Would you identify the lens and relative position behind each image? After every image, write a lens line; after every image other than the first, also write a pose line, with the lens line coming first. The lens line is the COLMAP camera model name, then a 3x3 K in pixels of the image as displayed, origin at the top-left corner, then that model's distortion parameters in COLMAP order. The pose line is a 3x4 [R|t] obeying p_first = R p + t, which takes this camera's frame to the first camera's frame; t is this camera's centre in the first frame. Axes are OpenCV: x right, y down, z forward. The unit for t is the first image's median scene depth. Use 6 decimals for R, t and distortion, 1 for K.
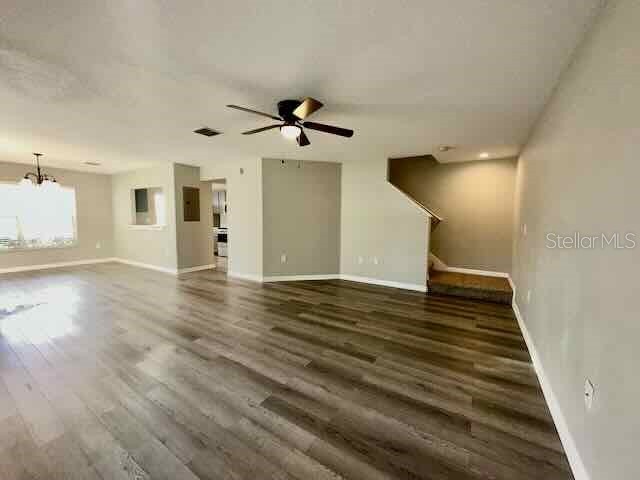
lens RADIAL K [[256.9, 0, 318.2], [0, 256.9, 241.4], [0, 0, 1]] dist [-0.001401, 0.000302]
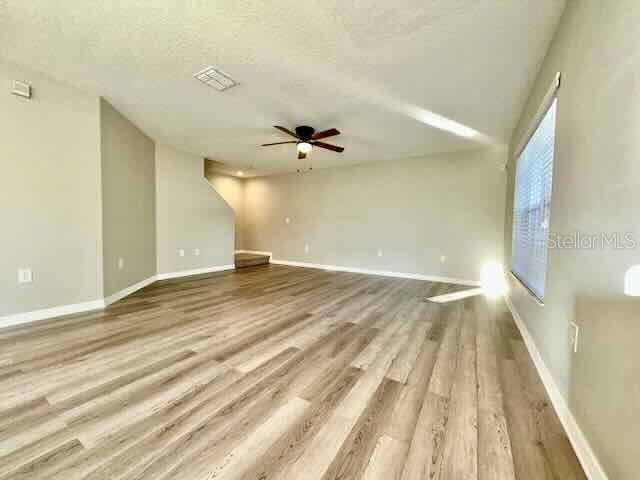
lens RADIAL K [[256.9, 0, 318.2], [0, 256.9, 241.4], [0, 0, 1]] dist [-0.001401, 0.000302]
pose [[-0.033315, -0.055528, 0.997901, -1.242116], [0.062554, 0.996382, 0.057532, 0.005059], [-0.997485, 0.064340, -0.029721, 0.776840]]
